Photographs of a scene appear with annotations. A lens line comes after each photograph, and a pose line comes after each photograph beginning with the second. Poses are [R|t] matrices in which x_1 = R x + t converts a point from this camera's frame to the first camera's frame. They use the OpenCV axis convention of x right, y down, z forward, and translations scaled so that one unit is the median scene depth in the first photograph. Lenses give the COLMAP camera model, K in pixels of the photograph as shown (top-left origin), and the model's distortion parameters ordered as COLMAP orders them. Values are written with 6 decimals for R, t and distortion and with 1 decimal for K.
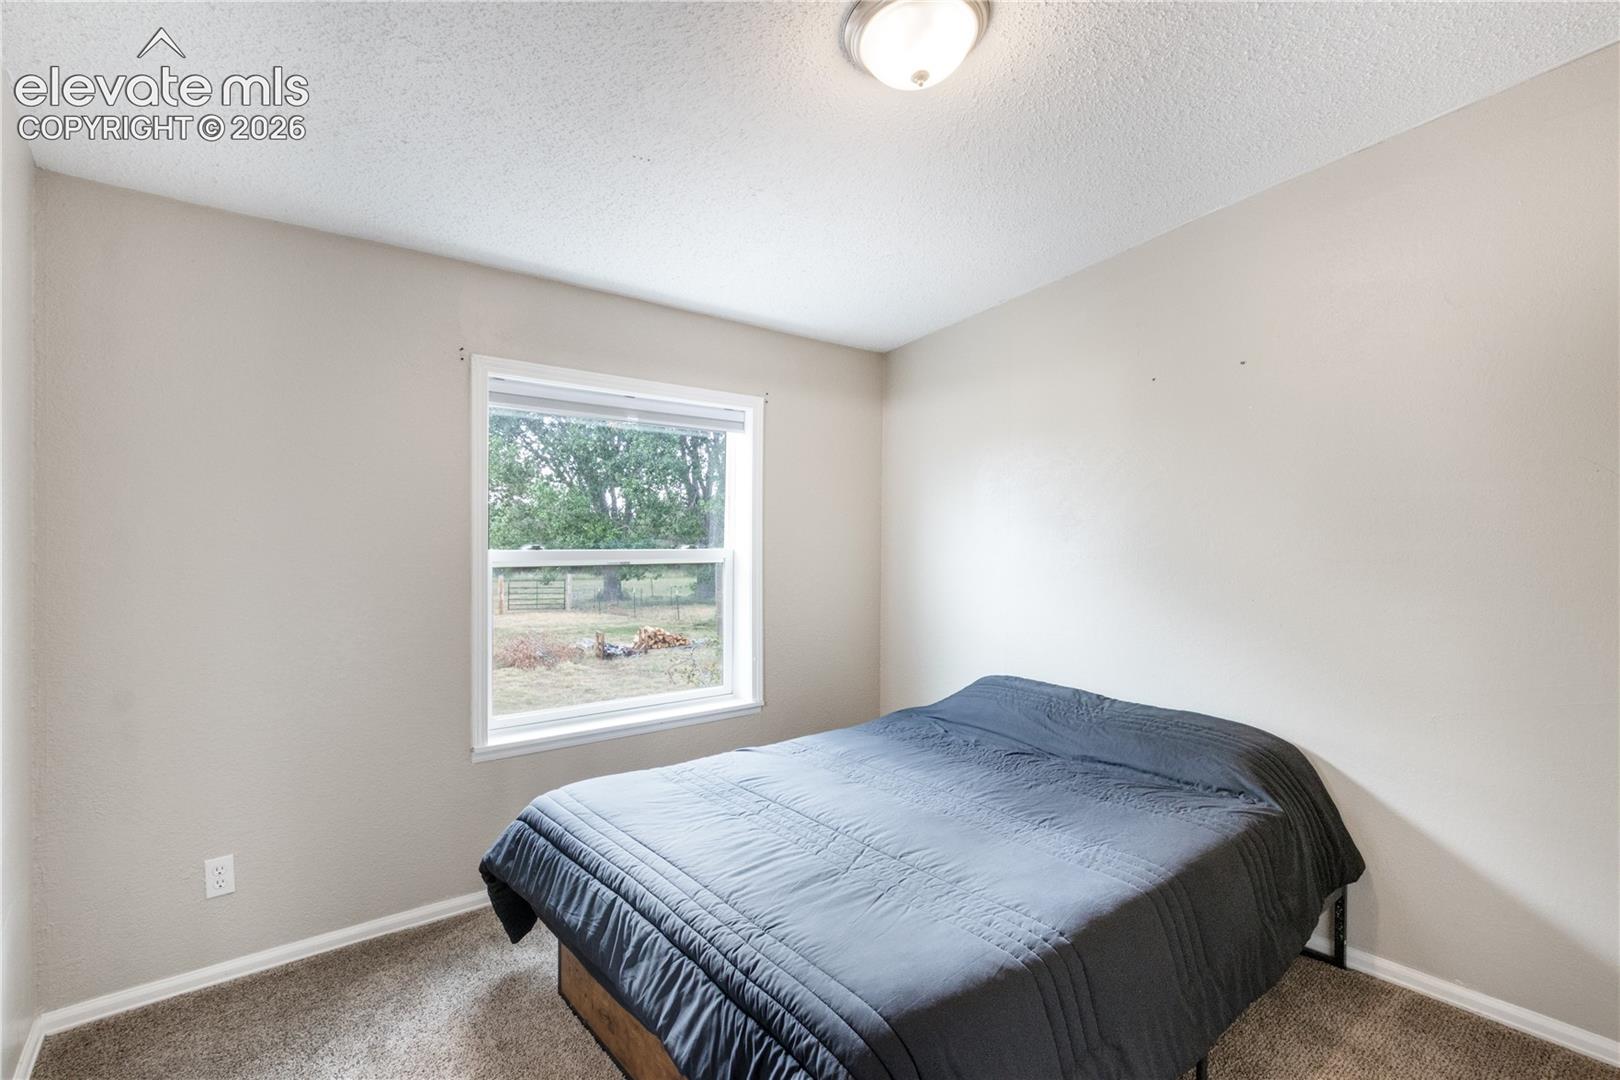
lens RADIAL K [[740.9, 0, 810.7], [0, 740.9, 535.0], [0, 0, 1]] dist [-0.004701, -0.000240]
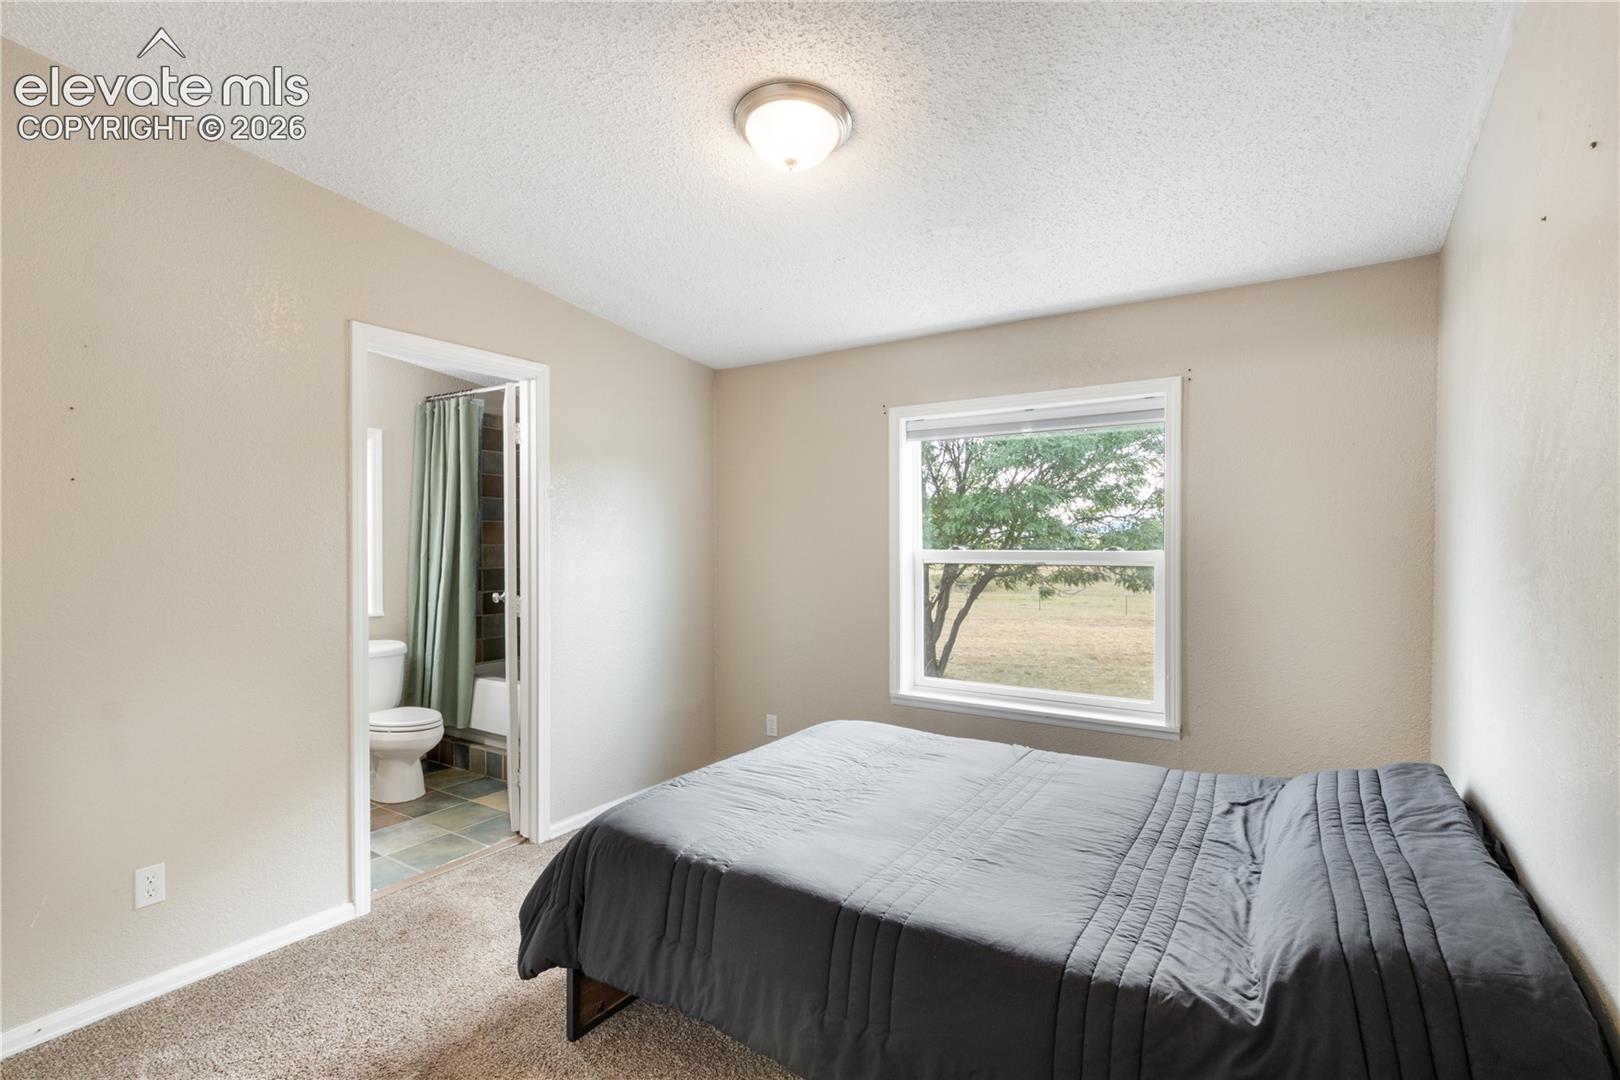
lens RADIAL K [[765.0, 0, 797.1], [0, 765.0, 548.5], [0, 0, 1]] dist [0.002511, -0.000085]
pose [[0.307713, 0.004205, -0.951470, 0.952077], [0.008967, 0.999933, 0.007319, 0.006126], [0.951437, -0.010784, 0.307655, 0.441427]]
